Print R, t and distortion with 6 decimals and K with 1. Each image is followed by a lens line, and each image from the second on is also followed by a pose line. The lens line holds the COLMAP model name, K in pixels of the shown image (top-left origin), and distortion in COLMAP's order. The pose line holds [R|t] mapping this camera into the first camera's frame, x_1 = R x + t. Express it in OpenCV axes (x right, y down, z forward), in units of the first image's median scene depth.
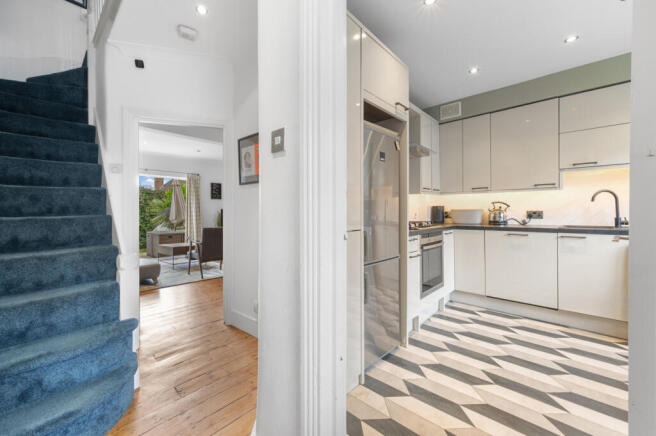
lens RADIAL K [[265.1, 0, 329.9], [0, 265.1, 213.2], [0, 0, 1]] dist [0.000027, 0.000233]
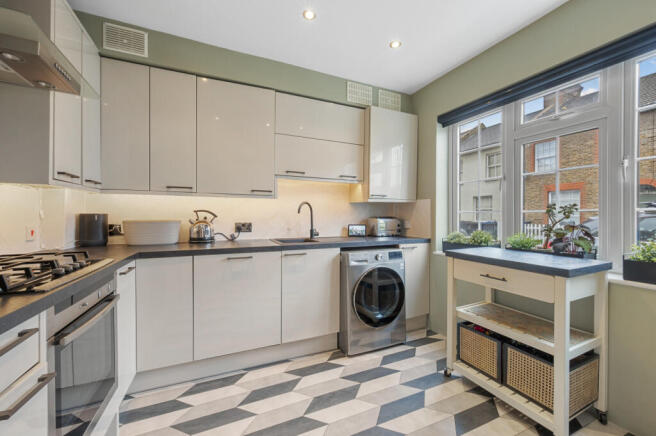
lens RADIAL K [[265.1, 0, 335.9], [0, 265.1, 216.4], [0, 0, 1]] dist [0.000027, 0.000233]
pose [[0.394651, 0.008943, 0.918788, 0.147905], [0.001522, 0.999945, -0.010386, -0.020680], [-0.918830, 0.005497, 0.394616, 0.452614]]
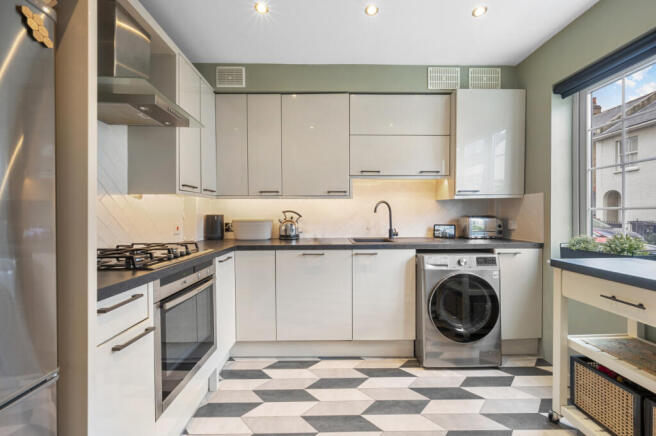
lens RADIAL K [[265.1, 0, 329.1], [0, 265.1, 217.7], [0, 0, 1]] dist [0.000027, 0.000233]
pose [[0.735651, 0.001311, 0.677360, 0.205548], [0.002303, 0.999988, -0.004437, -0.020424], [-0.677357, 0.004824, 0.735639, 0.375257]]
